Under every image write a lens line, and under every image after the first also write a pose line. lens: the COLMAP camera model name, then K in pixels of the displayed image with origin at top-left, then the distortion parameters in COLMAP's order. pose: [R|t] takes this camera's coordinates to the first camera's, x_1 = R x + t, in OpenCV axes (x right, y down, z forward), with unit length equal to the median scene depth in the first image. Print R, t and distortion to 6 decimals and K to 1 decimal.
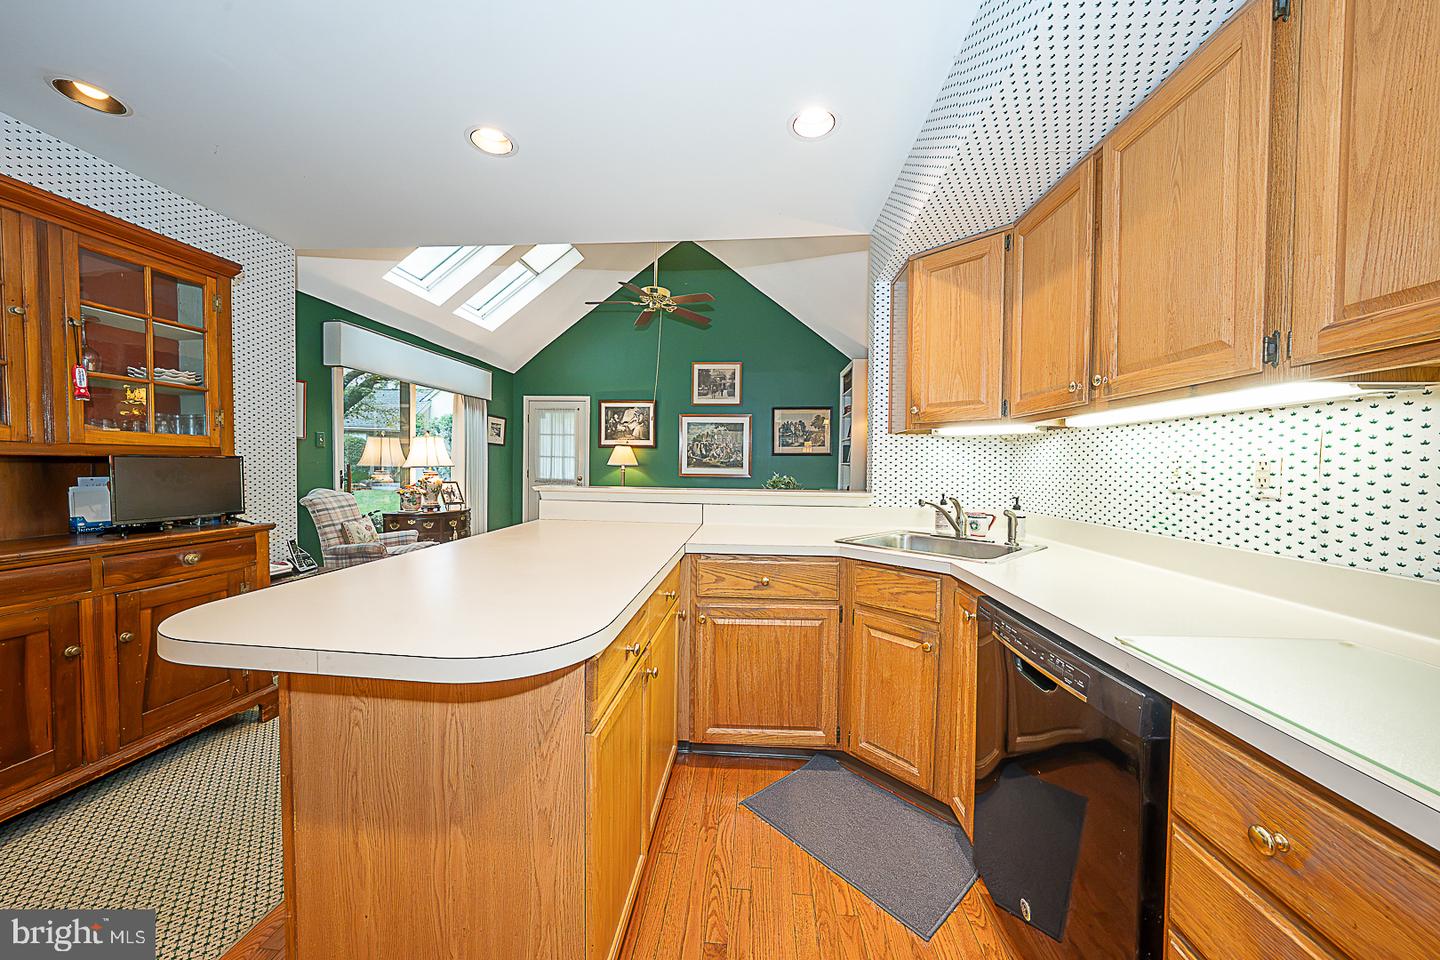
lens RADIAL K [[496.0, 0, 719.2], [0, 496.0, 474.7], [0, 0, 1]] dist [-0.027696, 0.005459]
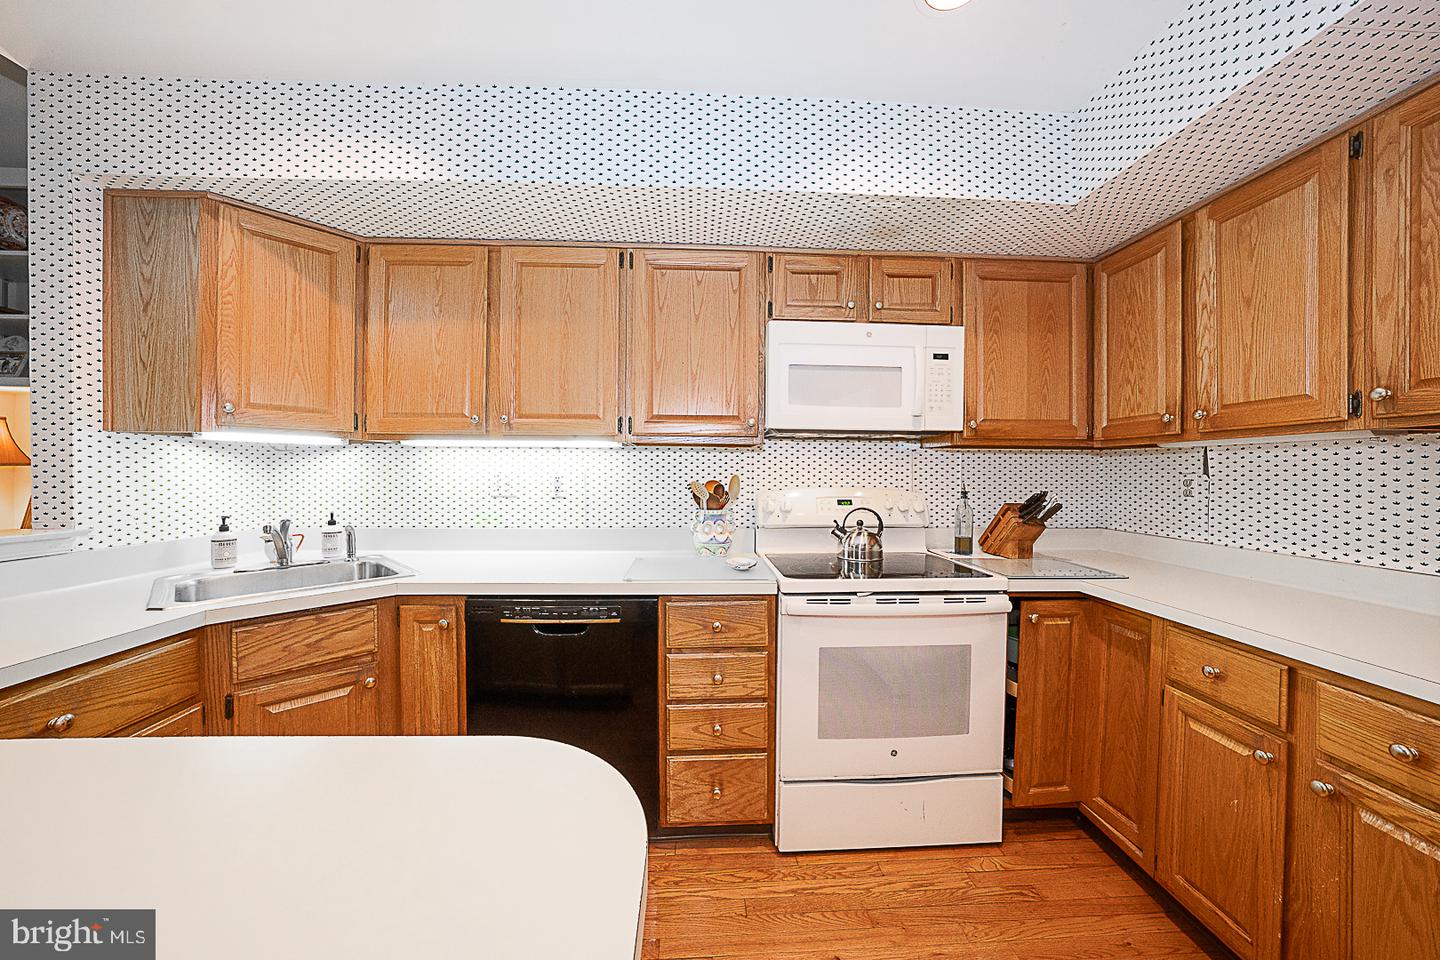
lens RADIAL K [[496.0, 0, 719.2], [0, 496.0, 474.7], [0, 0, 1]] dist [-0.027696, 0.005459]
pose [[-0.128521, -0.014766, 0.991597, -0.627166], [0.012304, 0.999788, 0.016483, -0.048224], [-0.991630, 0.014319, -0.128312, 0.533785]]
